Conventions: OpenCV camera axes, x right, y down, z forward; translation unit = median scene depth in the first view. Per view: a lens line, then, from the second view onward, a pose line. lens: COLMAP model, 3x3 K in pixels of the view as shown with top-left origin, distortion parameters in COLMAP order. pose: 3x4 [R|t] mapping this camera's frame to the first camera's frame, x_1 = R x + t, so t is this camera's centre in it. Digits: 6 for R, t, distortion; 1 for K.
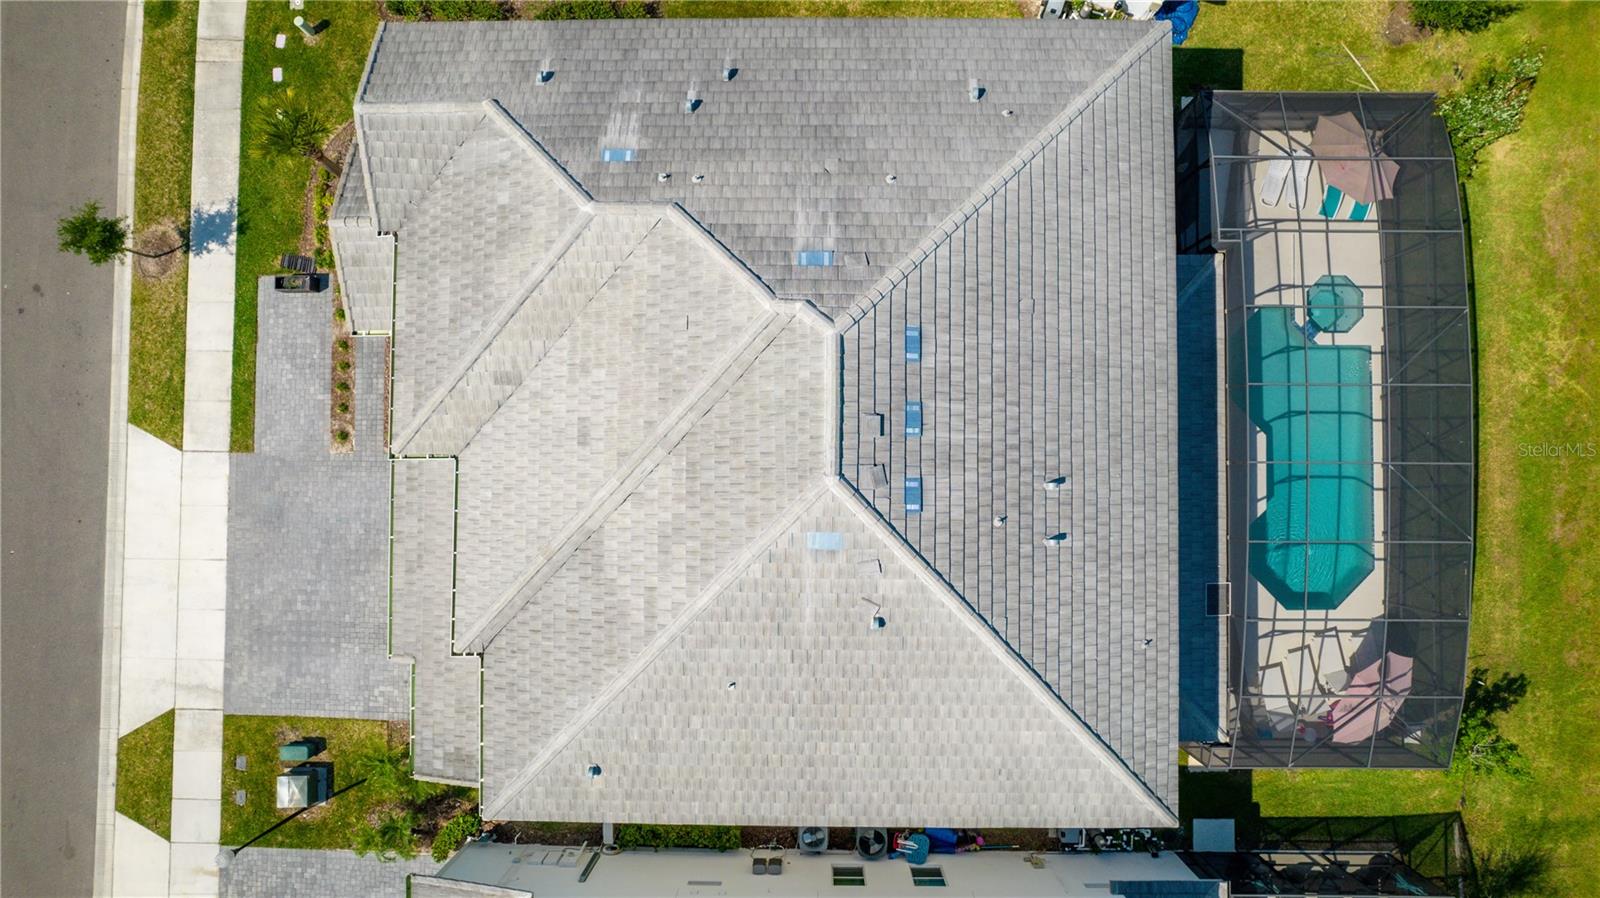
lens RADIAL K [[1020.1, 0, 790.1], [0, 1020.1, 449.8], [0, 0, 1]] dist [-0.039707, 0.006450]
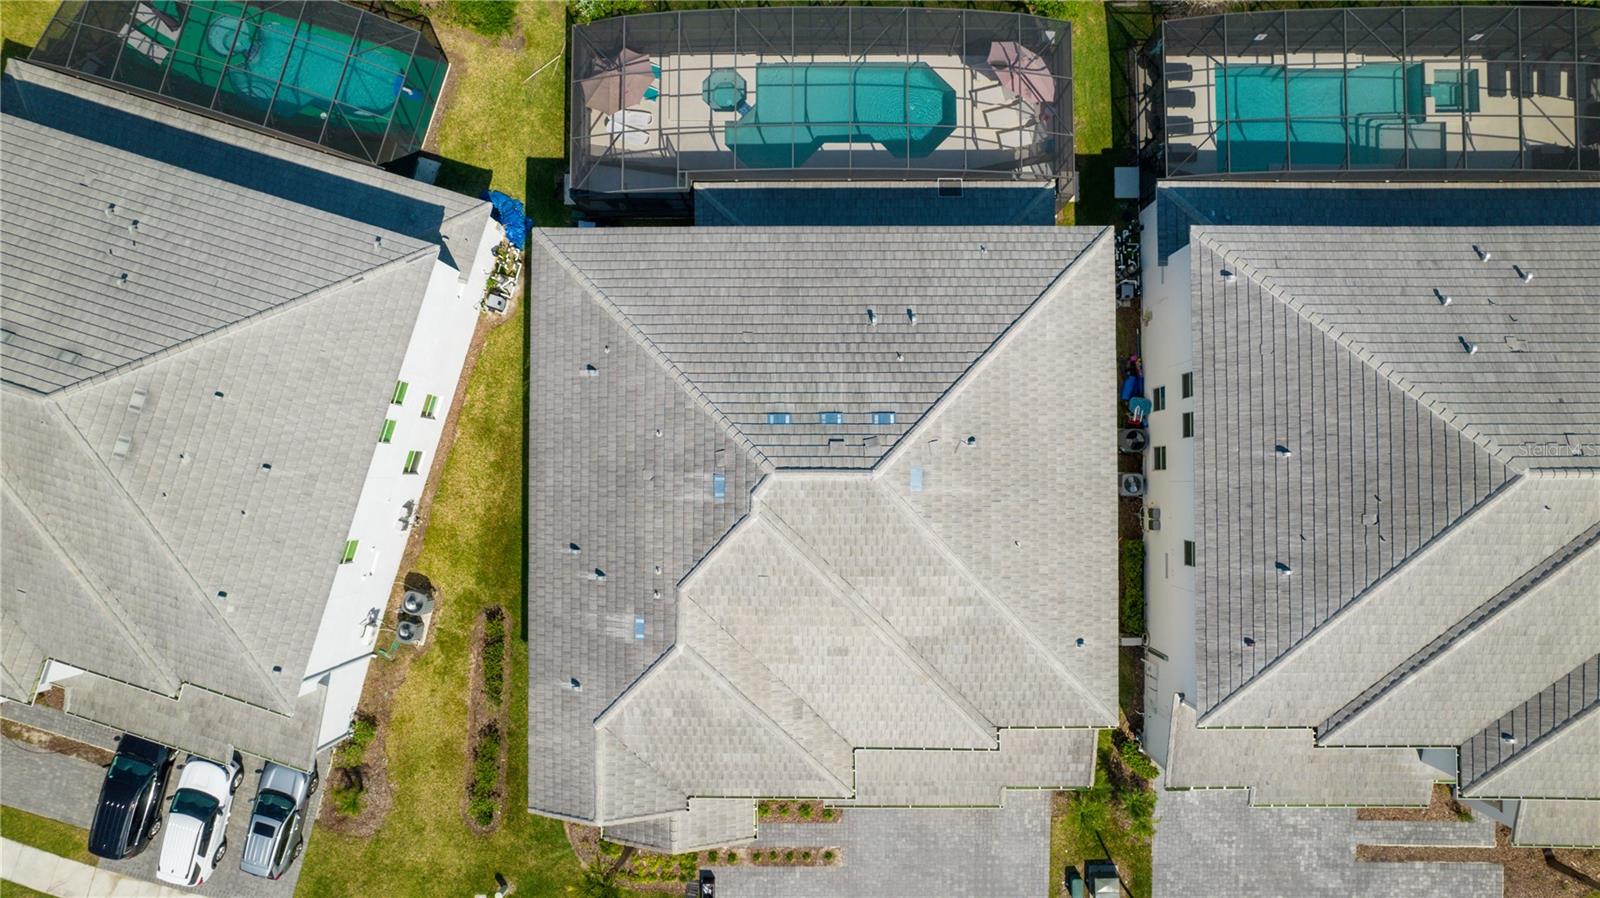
lens RADIAL K [[1020.1, 0, 804.6], [0, 1020.1, 454.9], [0, 0, 1]] dist [-0.039707, 0.006450]
pose [[-0.005557, -0.998782, 0.049031, -0.001202], [0.999897, -0.004900, 0.013492, -0.065599], [-0.013235, 0.049101, 0.998706, -0.330178]]
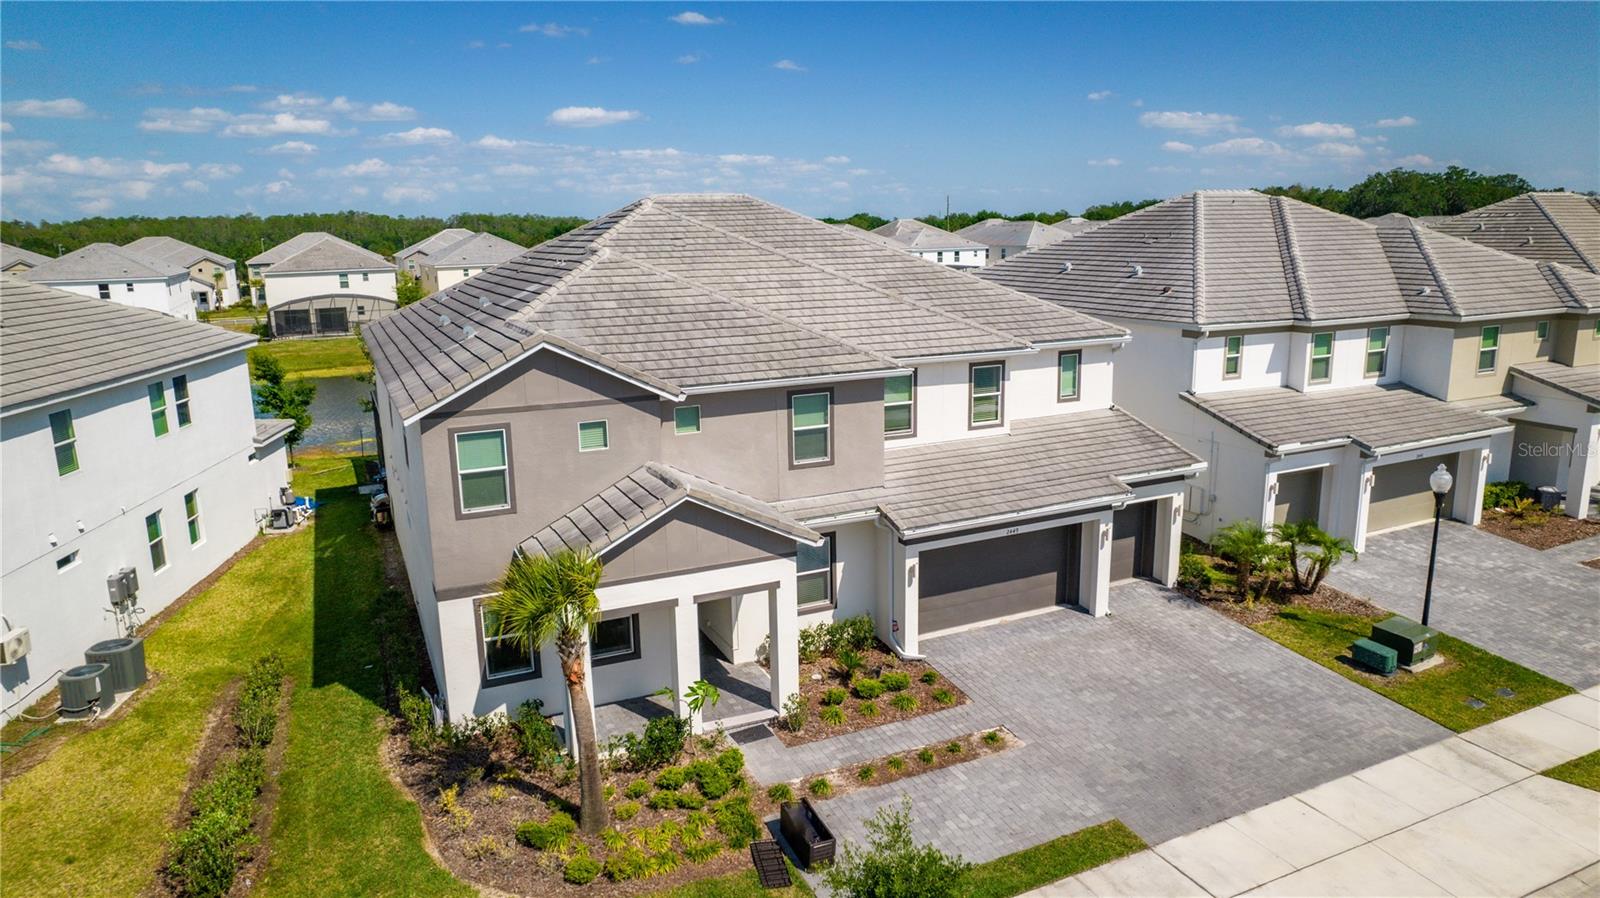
lens RADIAL K [[1020.1, 0, 797.0], [0, 1020.1, 444.1], [0, 0, 1]] dist [-0.039707, 0.006450]
pose [[-0.422782, -0.162930, 0.891464, -1.036080], [0.906204, -0.068425, 0.417267, -0.420800], [-0.006987, 0.984262, 0.176577, 0.792382]]
